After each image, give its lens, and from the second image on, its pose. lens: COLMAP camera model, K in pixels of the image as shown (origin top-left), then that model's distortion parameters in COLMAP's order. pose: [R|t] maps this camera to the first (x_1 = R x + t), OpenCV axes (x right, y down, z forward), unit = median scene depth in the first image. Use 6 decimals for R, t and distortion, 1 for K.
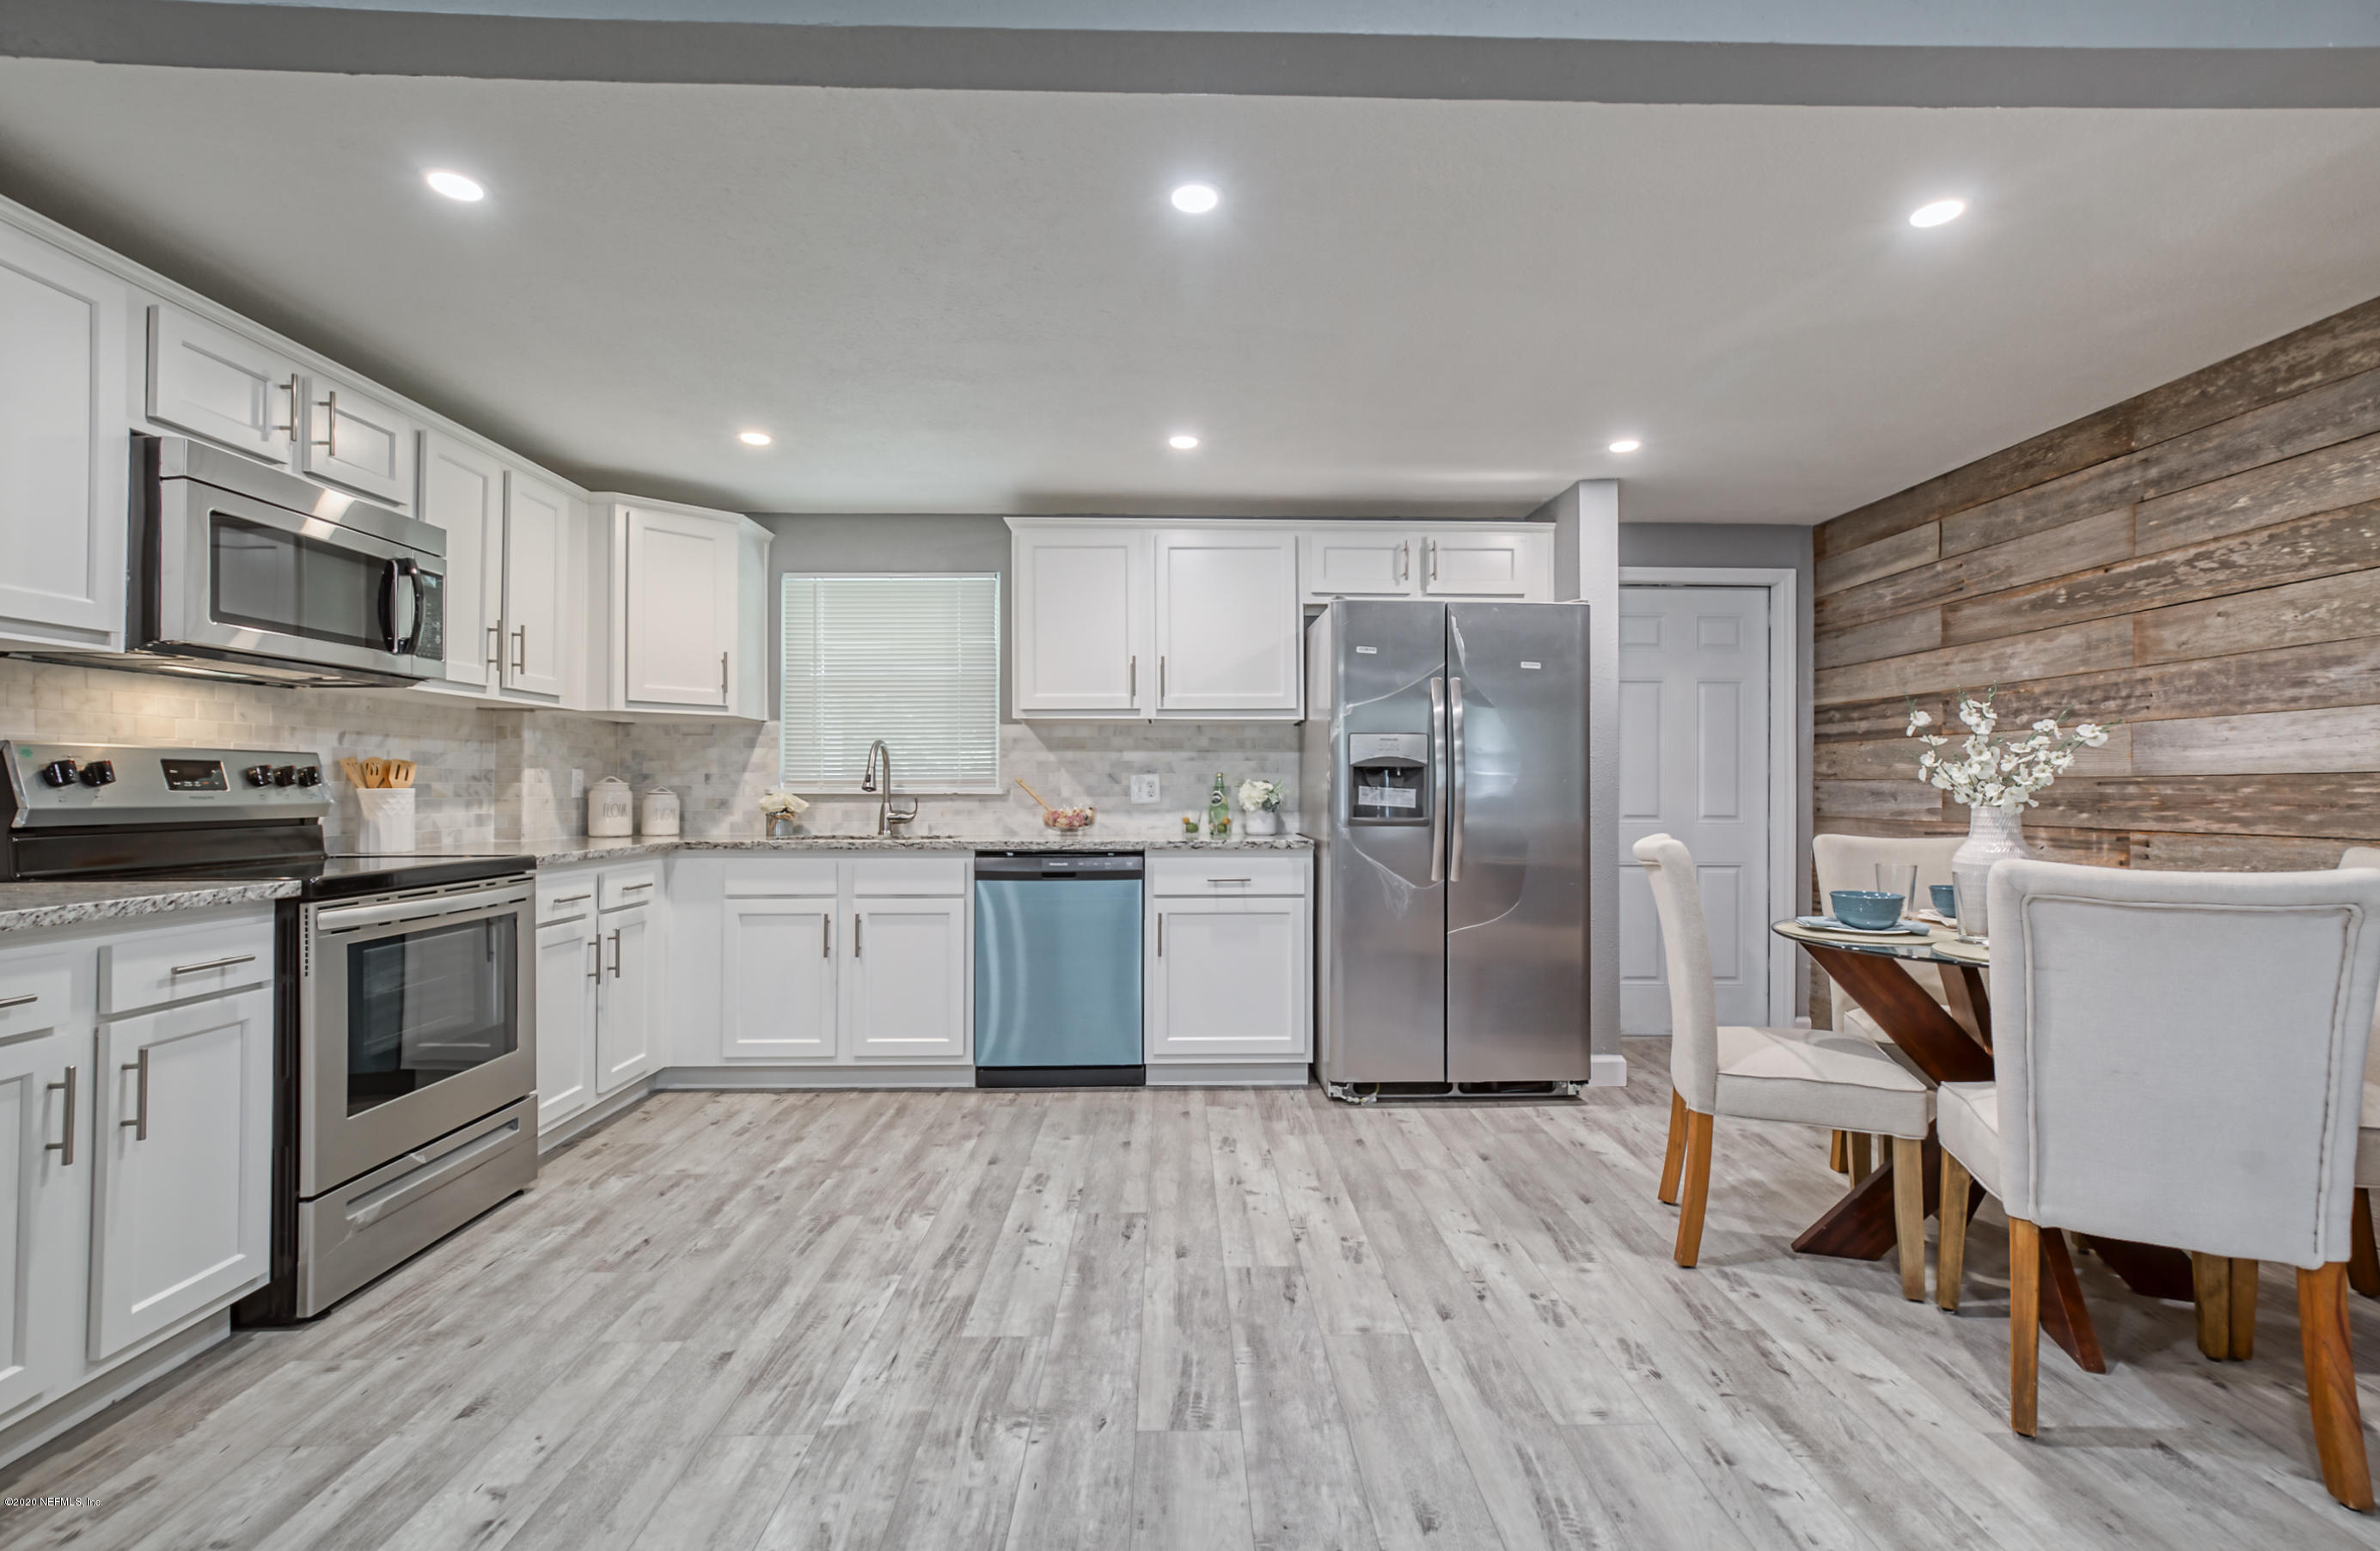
lens RADIAL K [[1075.4, 0, 1277.0], [0, 1075.4, 773.9], [0, 0, 1]] dist [-0.013915, 0.010334]
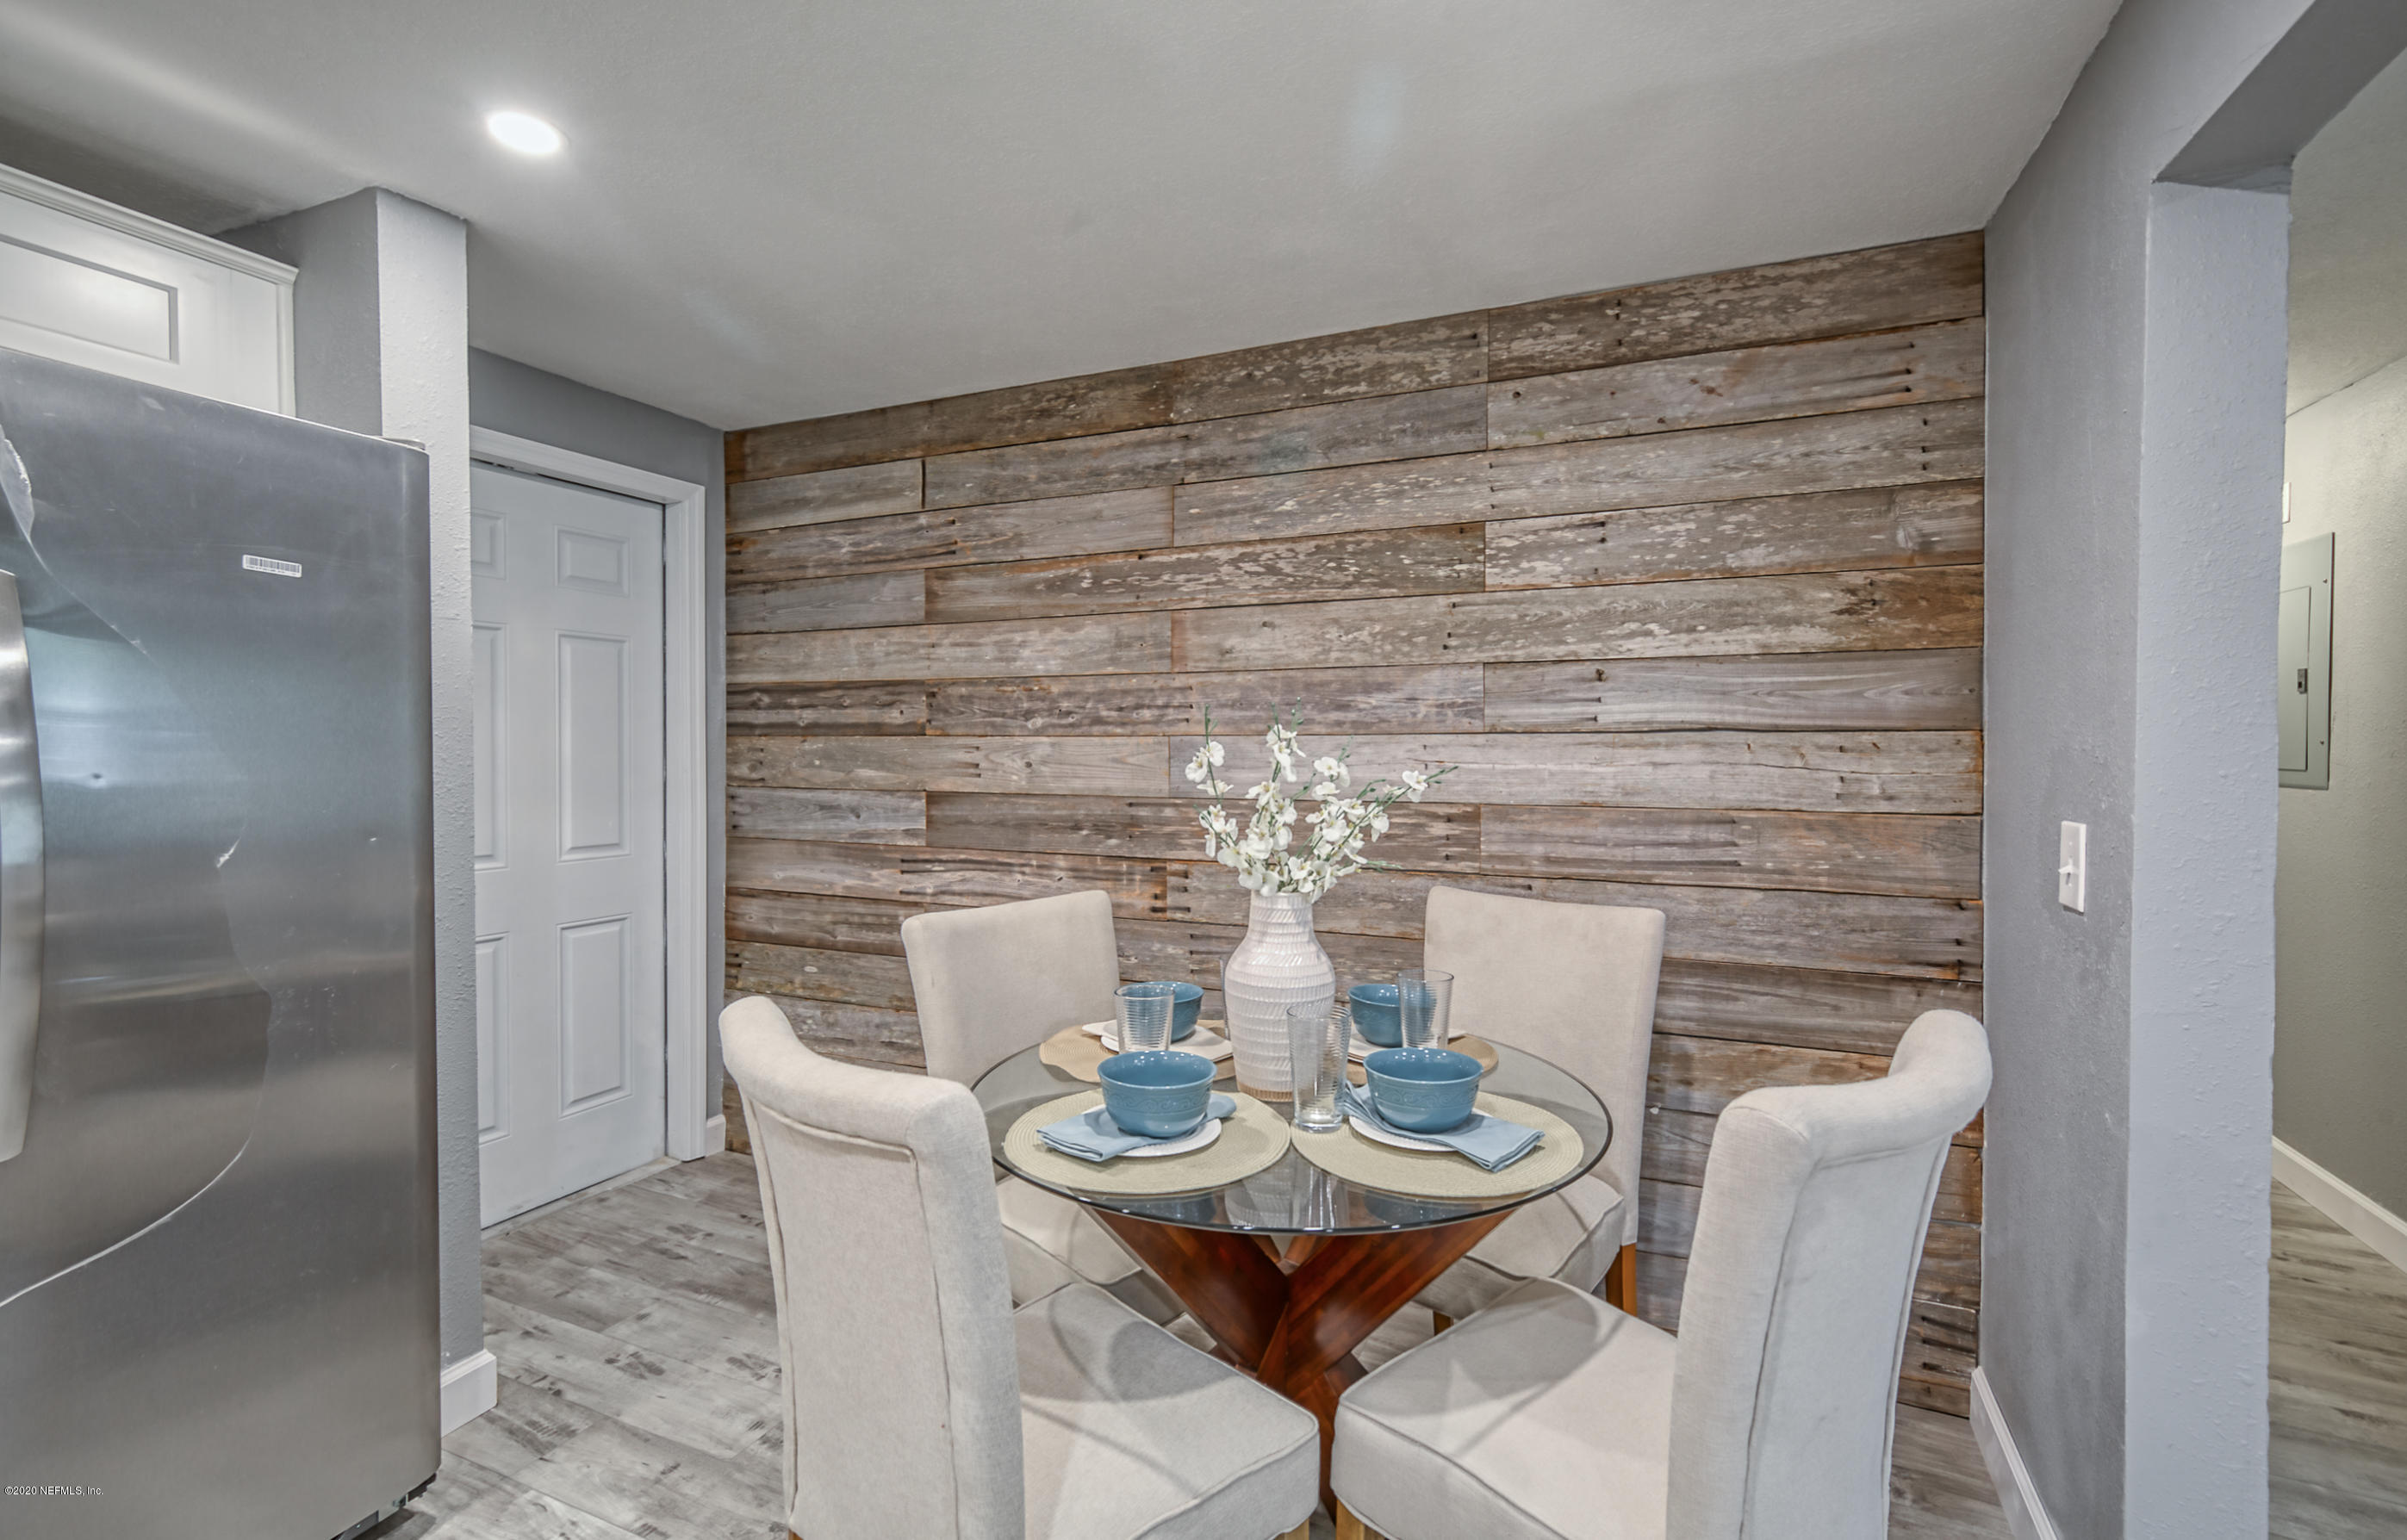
lens RADIAL K [[1044.2, 0, 1203.5], [0, 1044.2, 770.0], [0, 0, 1]] dist [0.003588, 0.000141]
pose [[0.495265, -0.017535, 0.868565, 0.069531], [-0.016067, 0.999440, 0.029338, -0.045072], [-0.868593, -0.028485, 0.494706, 0.542536]]
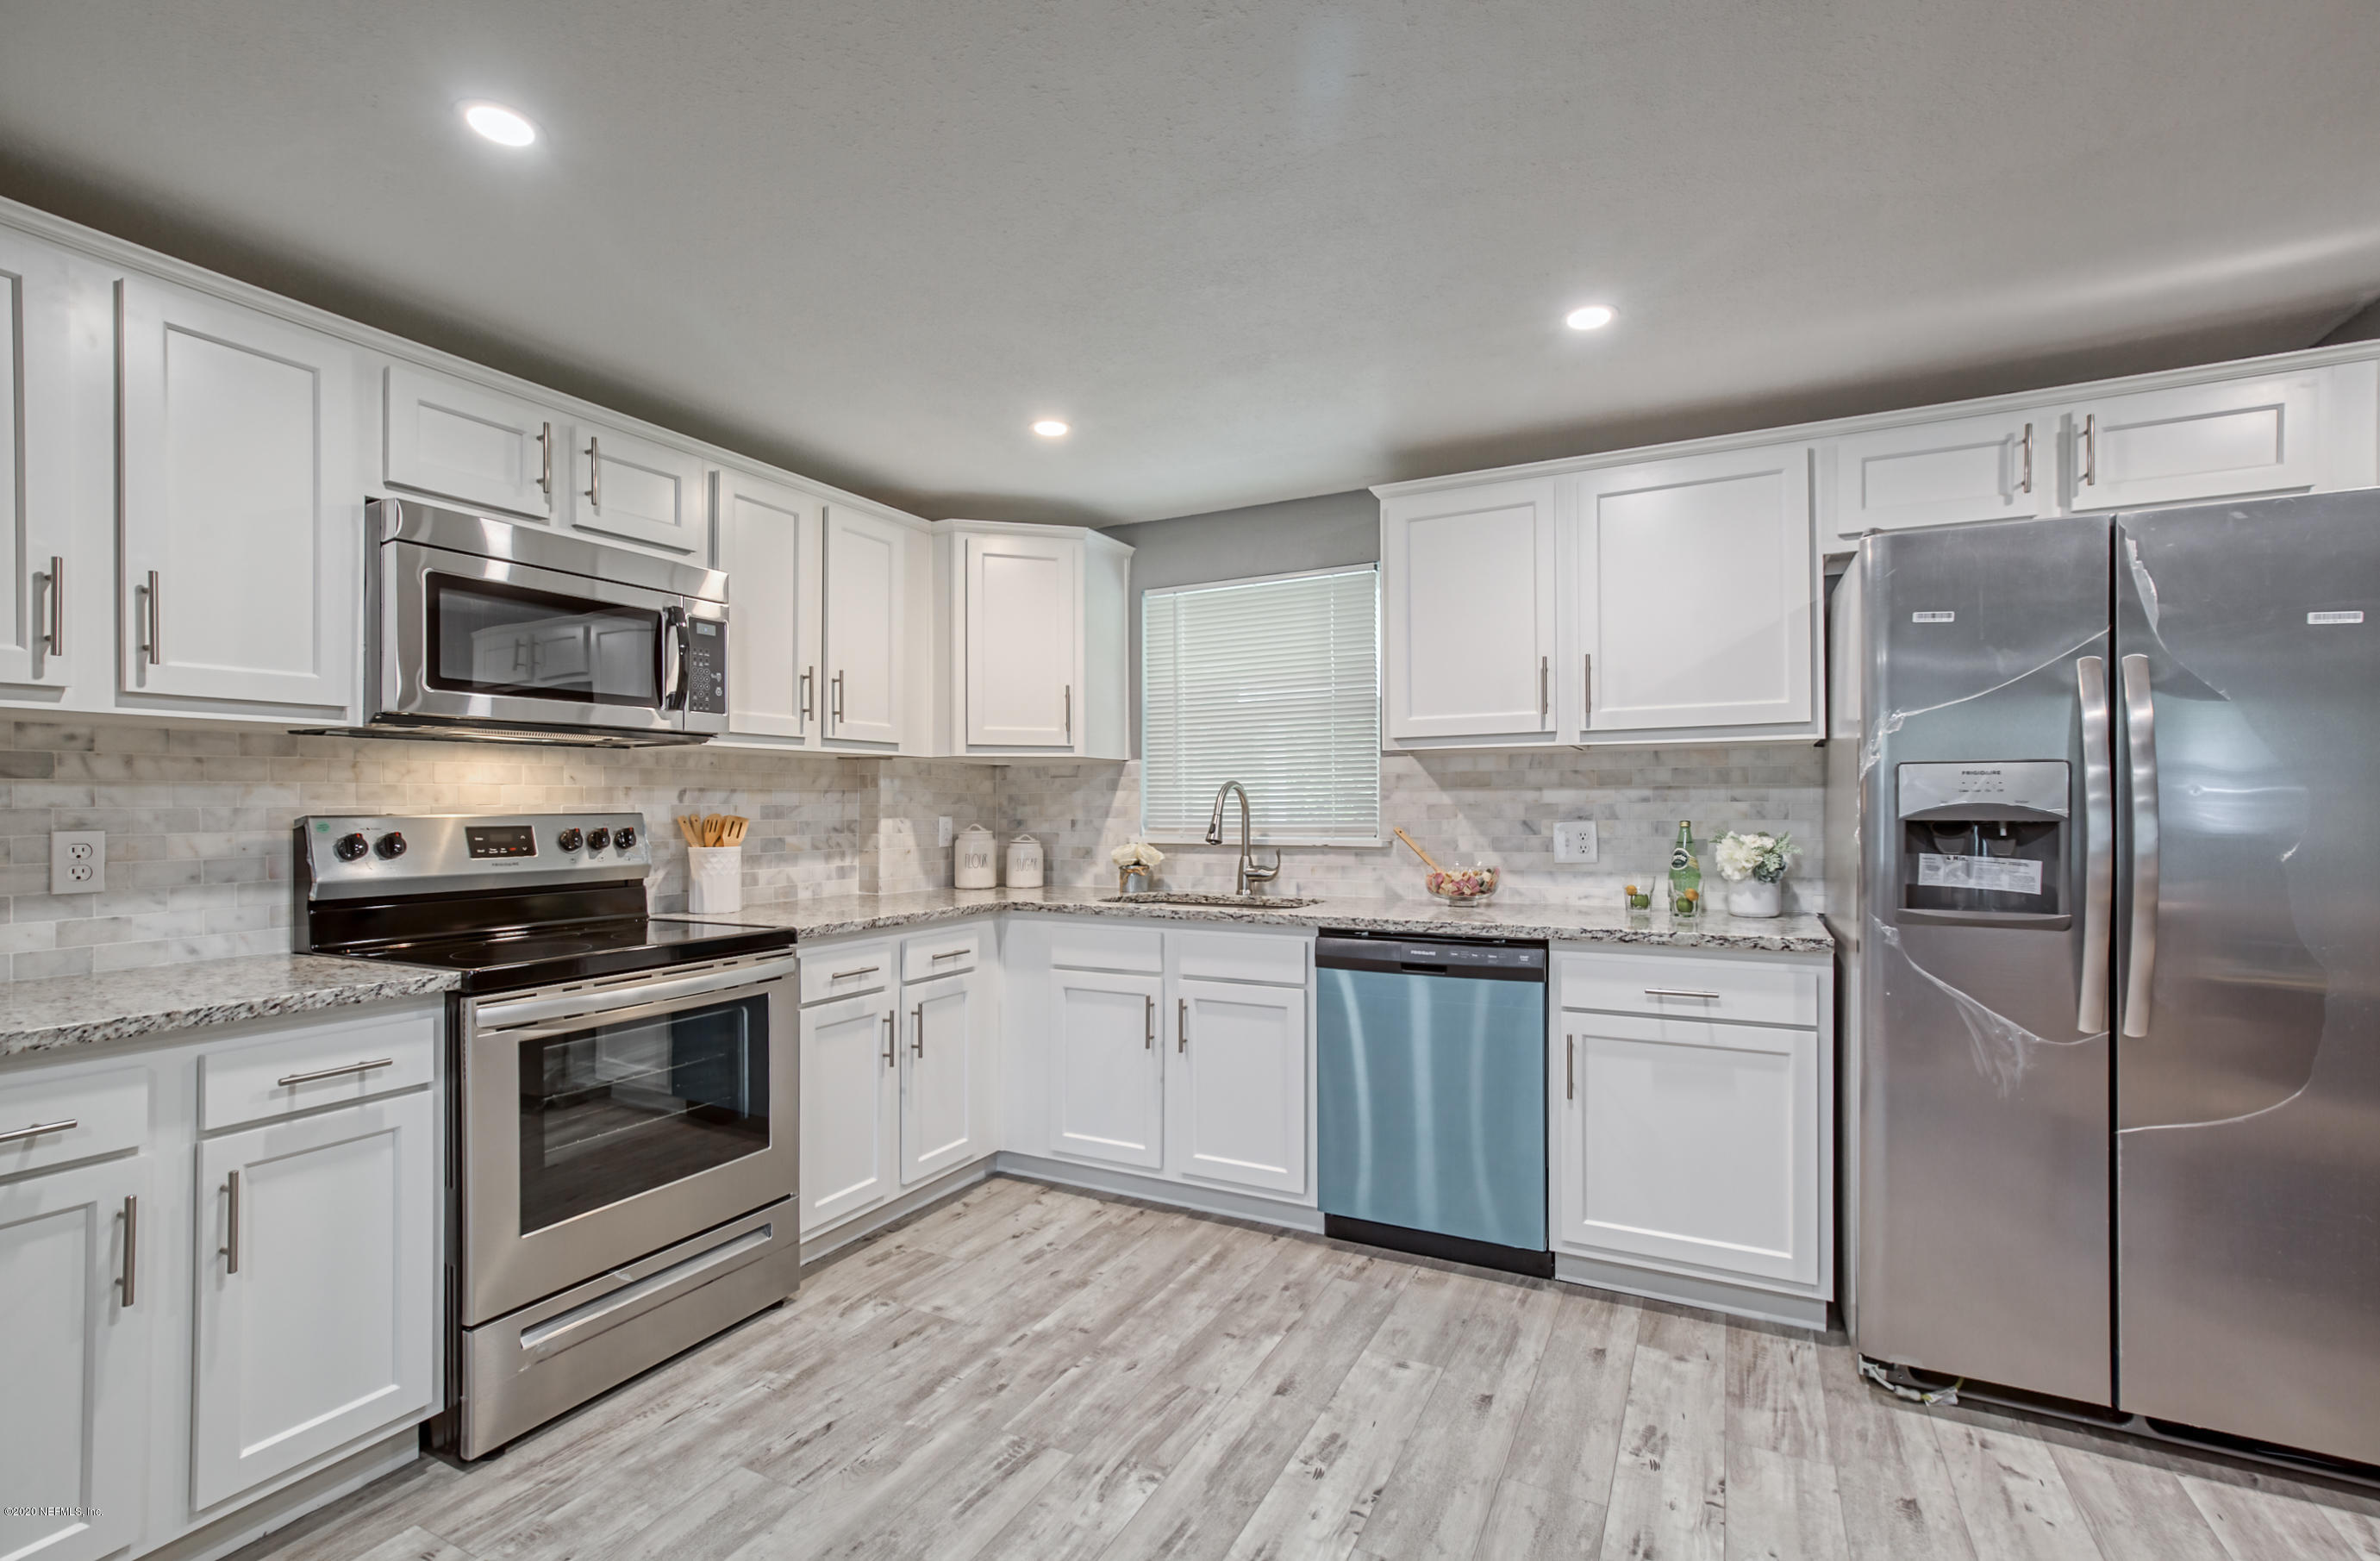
lens RADIAL K [[1086.2, 0, 1212.3], [0, 1086.2, 799.2], [0, 0, 1]] dist [-0.003871, 0.005351]
pose [[0.854265, -0.003672, -0.519825, 0.057096], [0.008633, 0.999937, 0.007123, -0.026390], [0.519766, -0.010573, 0.854243, 0.313073]]
